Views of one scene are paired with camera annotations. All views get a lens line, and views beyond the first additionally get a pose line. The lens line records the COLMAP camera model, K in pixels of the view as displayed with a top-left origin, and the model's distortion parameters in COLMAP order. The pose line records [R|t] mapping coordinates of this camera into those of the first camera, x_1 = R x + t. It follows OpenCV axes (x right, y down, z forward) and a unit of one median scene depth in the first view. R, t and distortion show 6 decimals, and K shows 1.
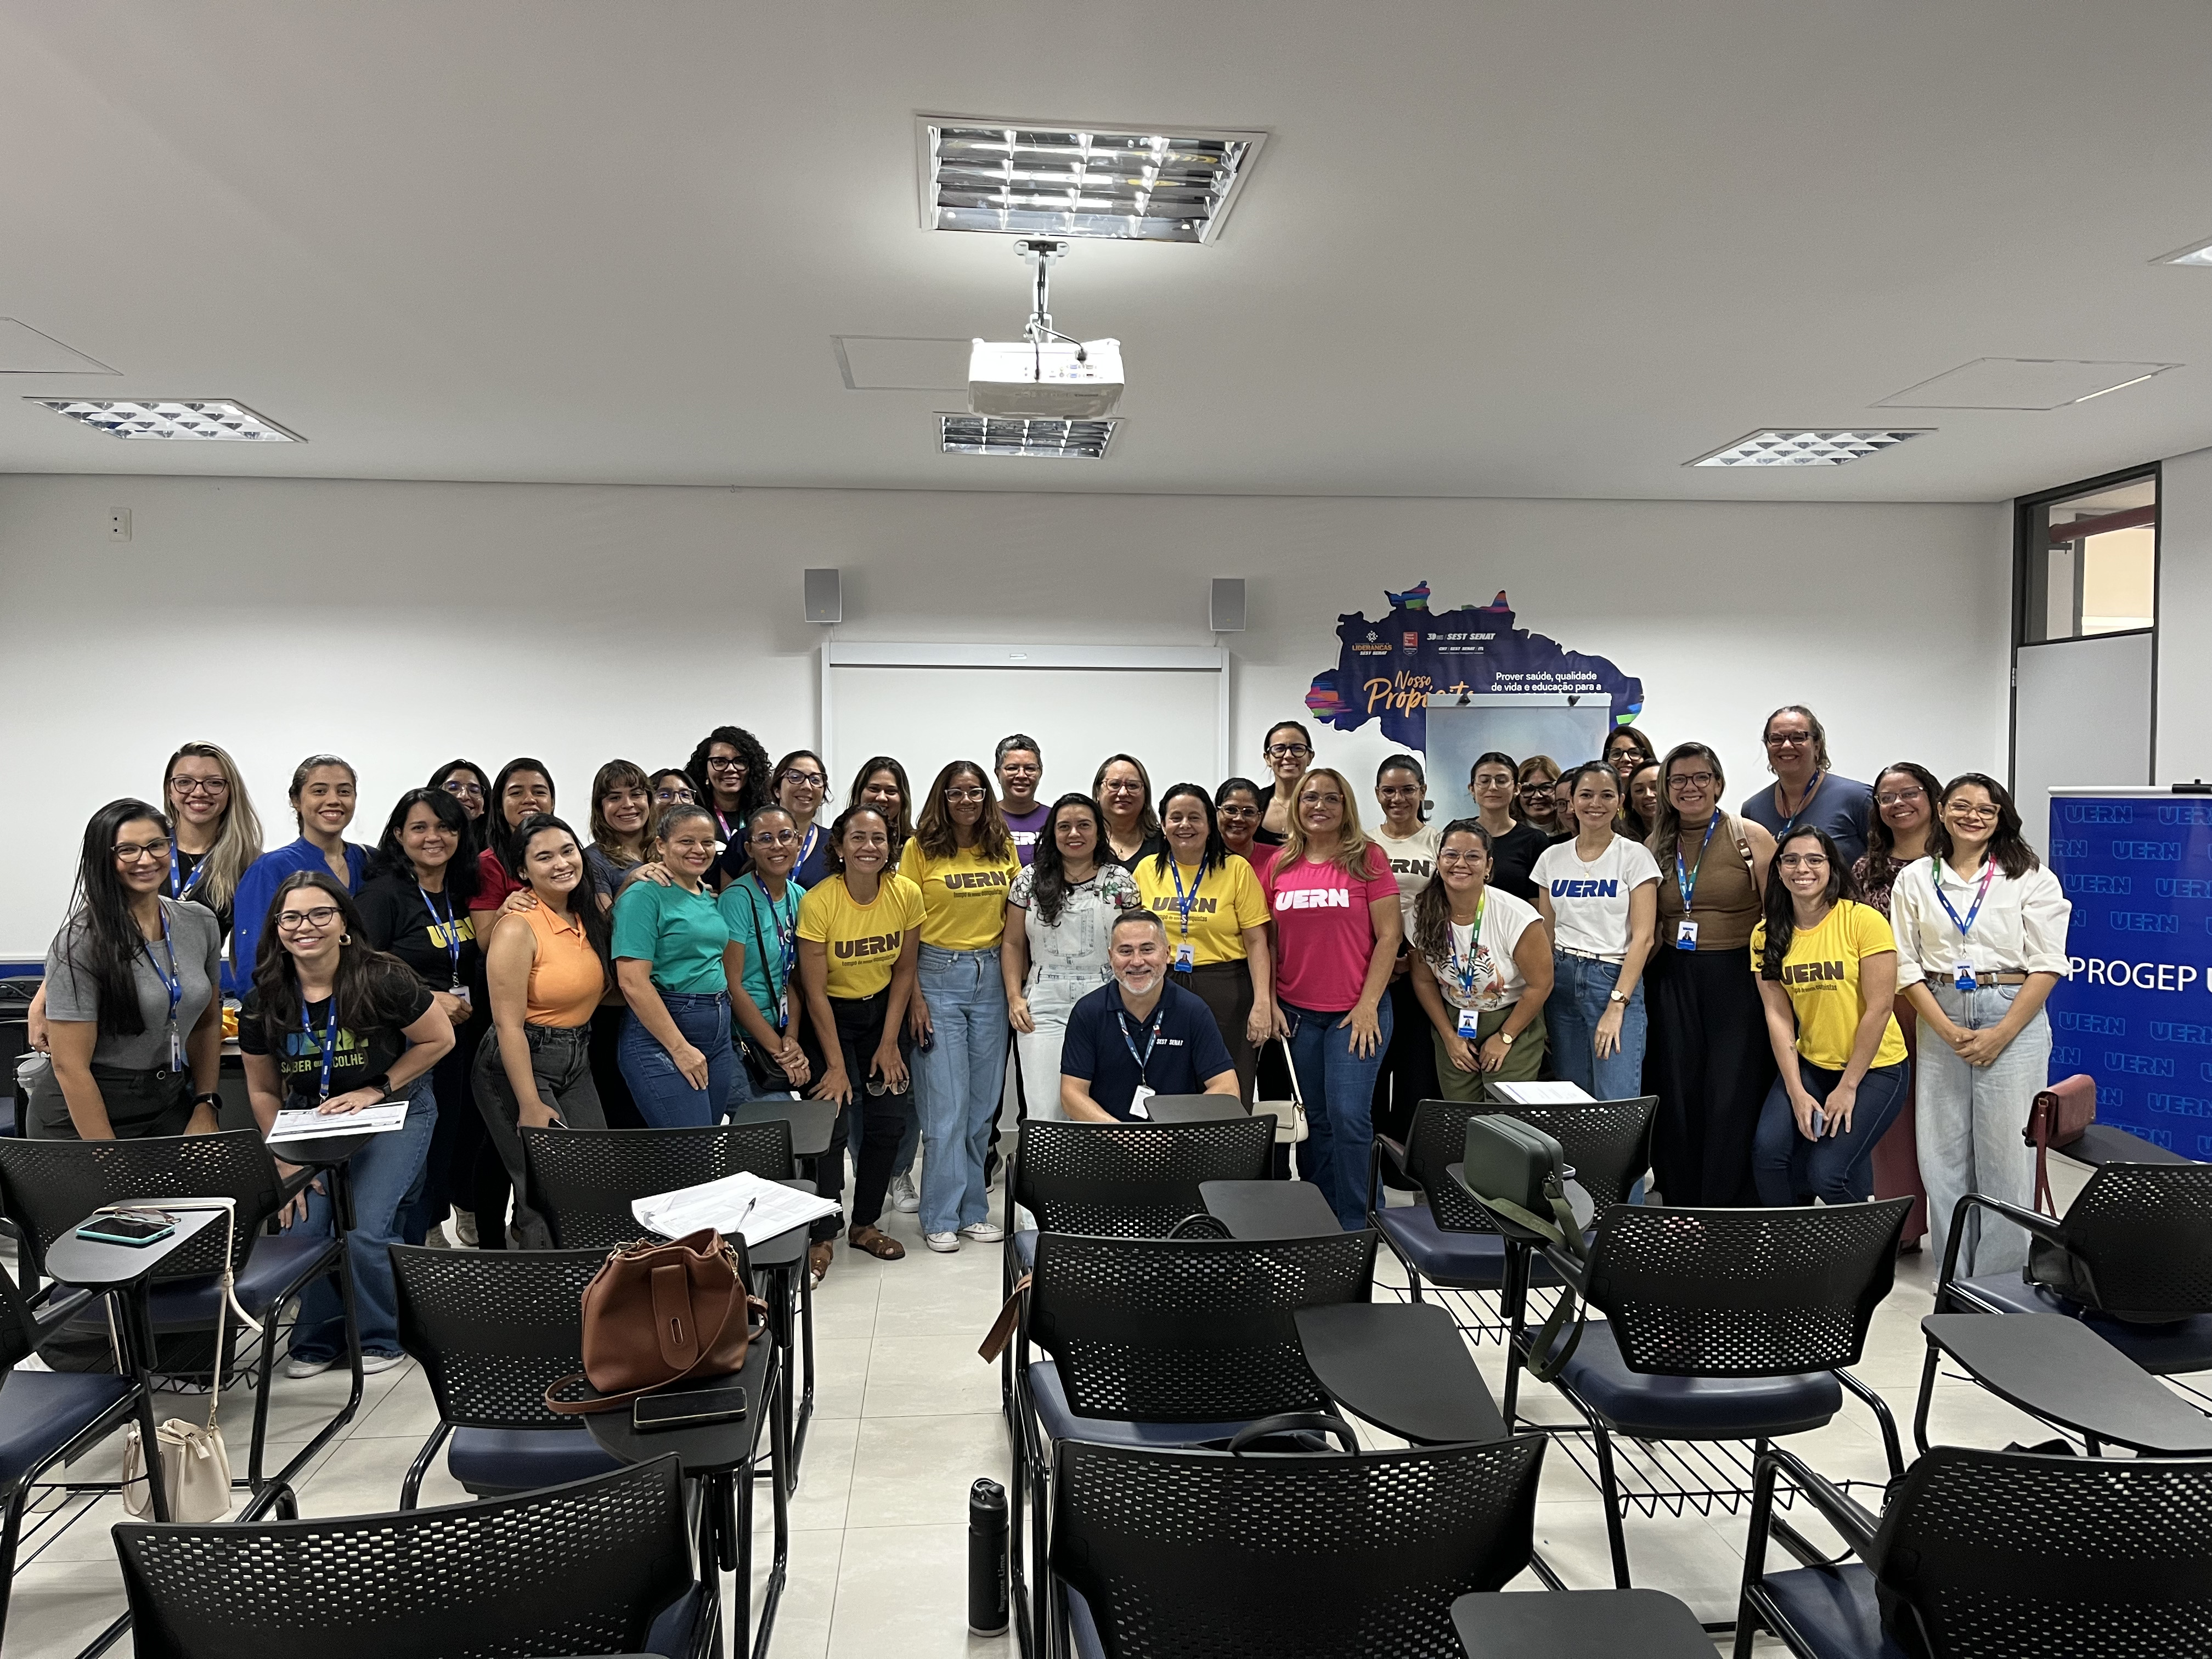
lens RADIAL K [[1683.8, 0, 1106.0], [0, 1683.8, 829.5], [0, 0, 1]] dist [0.047399, -0.035112]
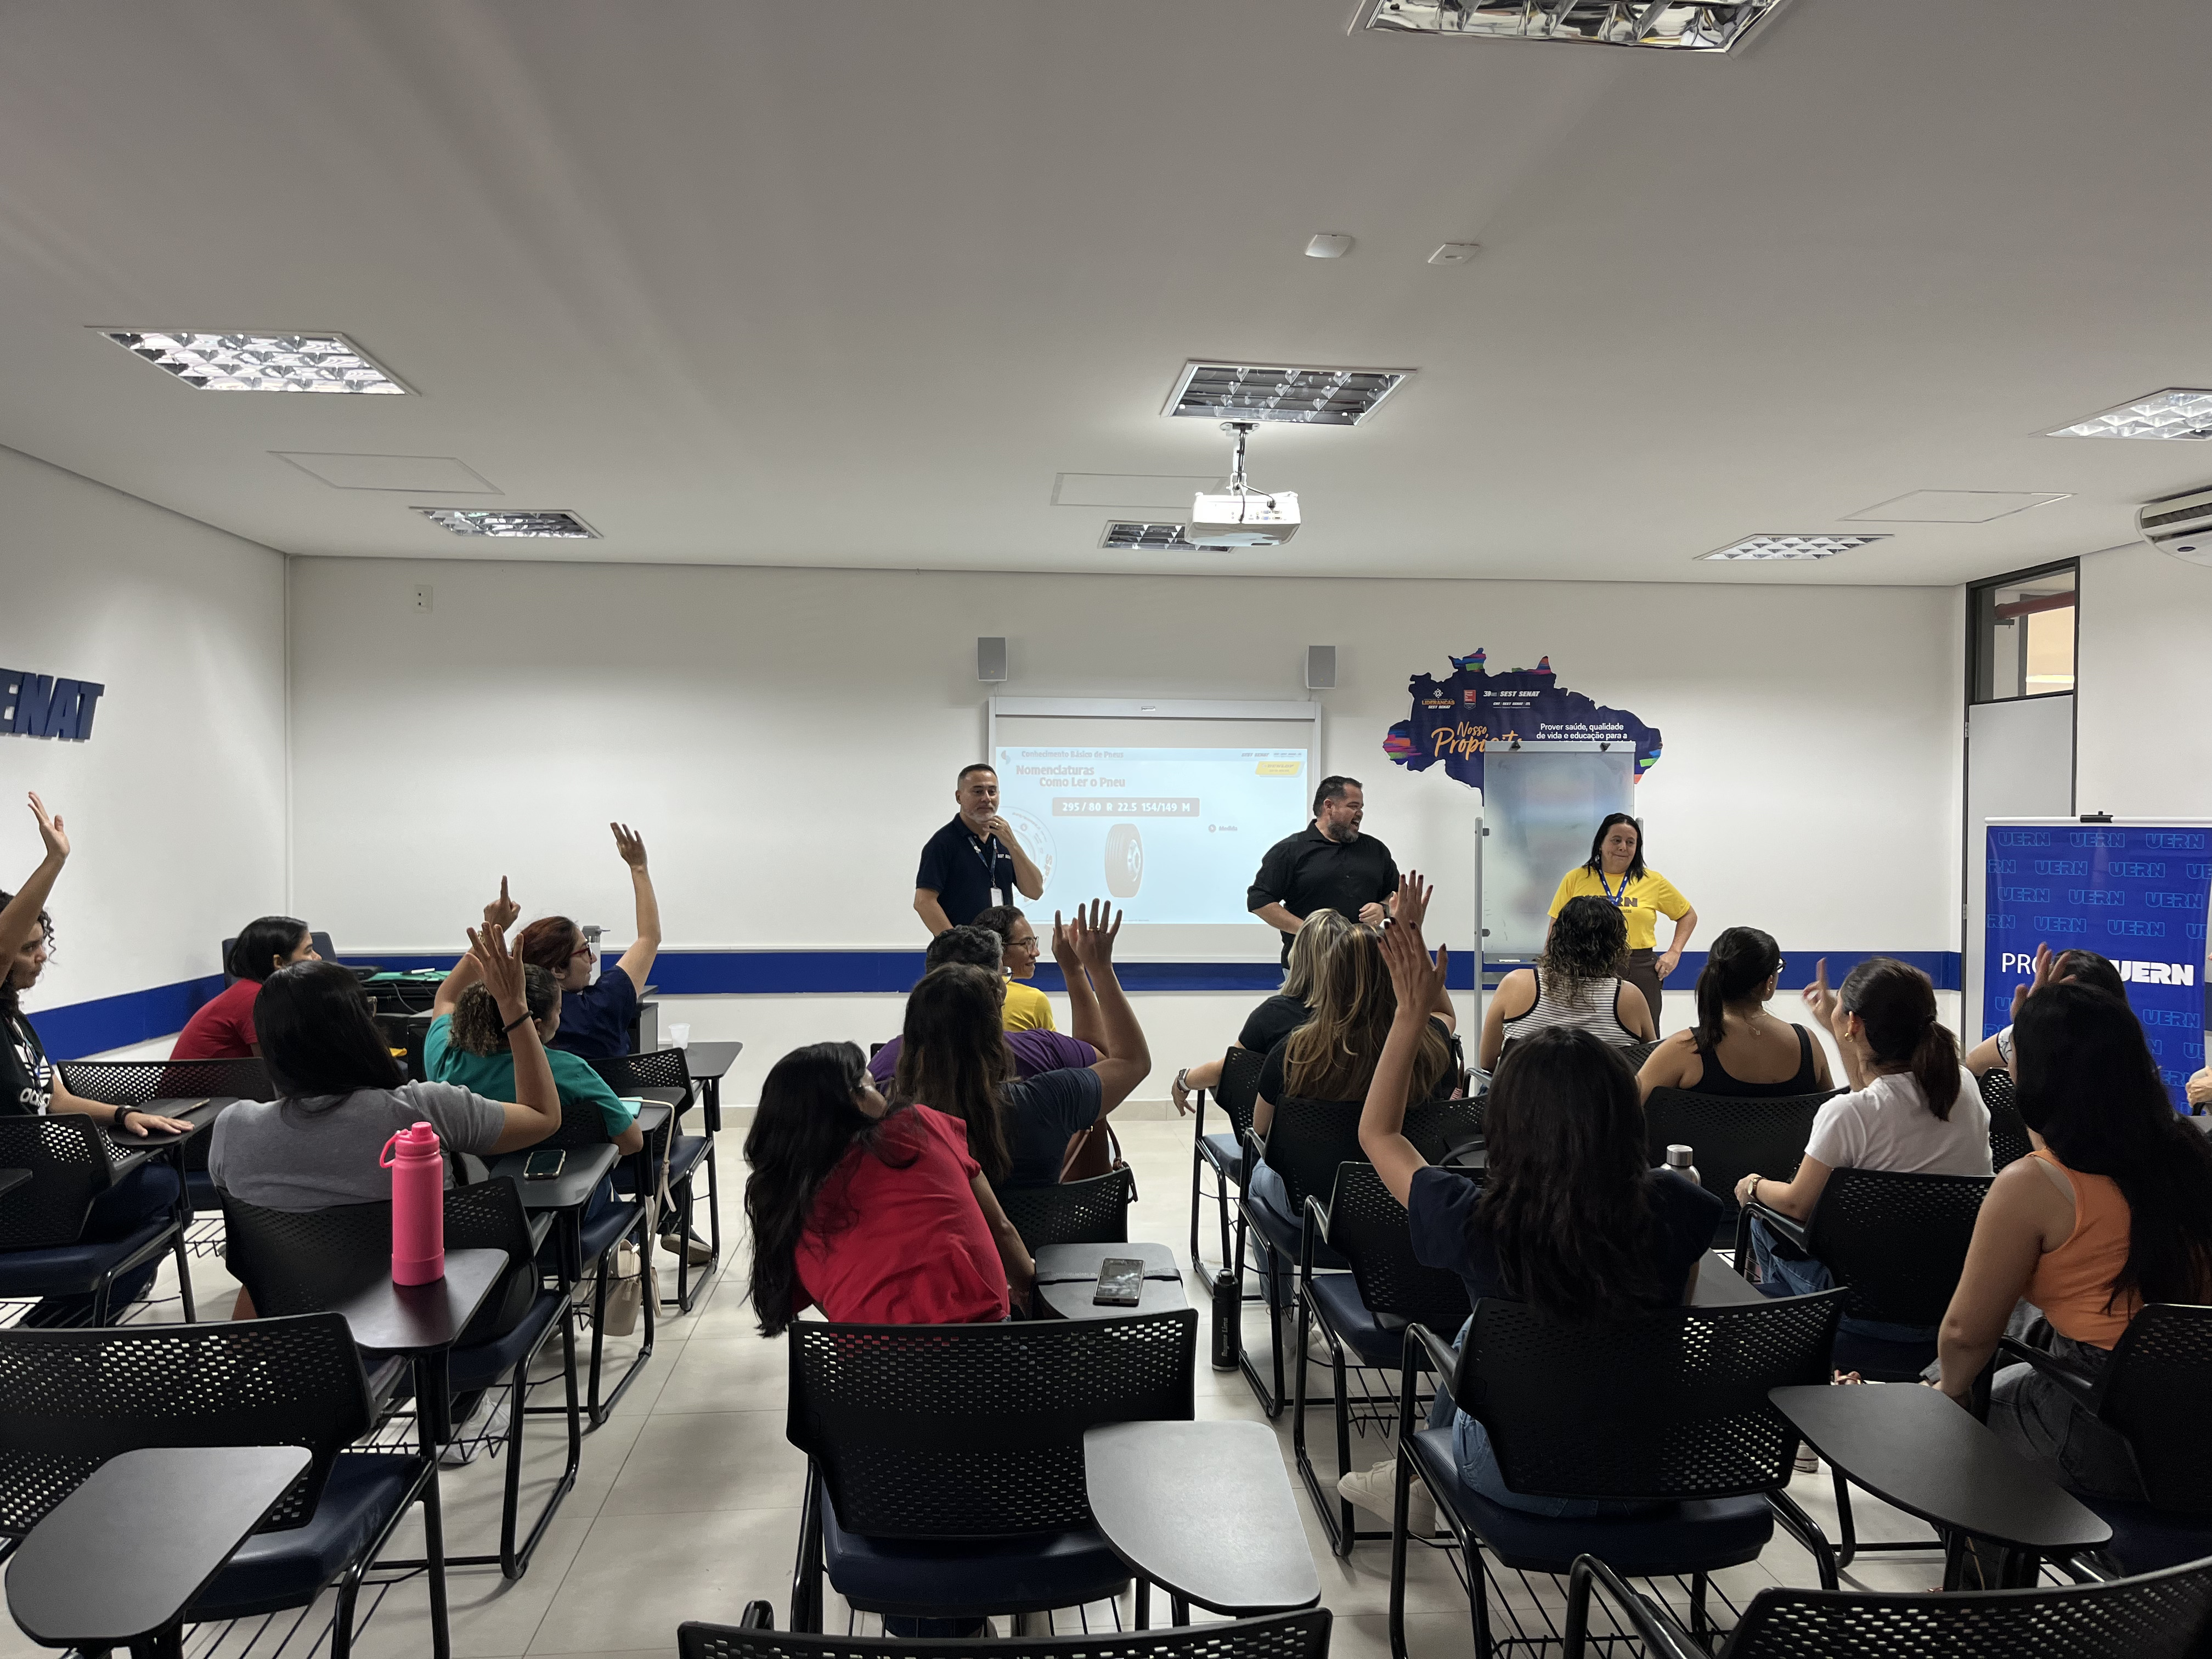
lens RADIAL K [[1696.5, 0, 1112.8], [0, 1696.5, 849.4], [0, 0, 1]] dist [0.034239, -0.005492]
pose [[0.999989, 0.004602, -0.001335, -0.082370], [-0.004621, 0.999875, -0.015112, 0.019226], [0.001266, 0.015118, 0.999885, -0.244536]]
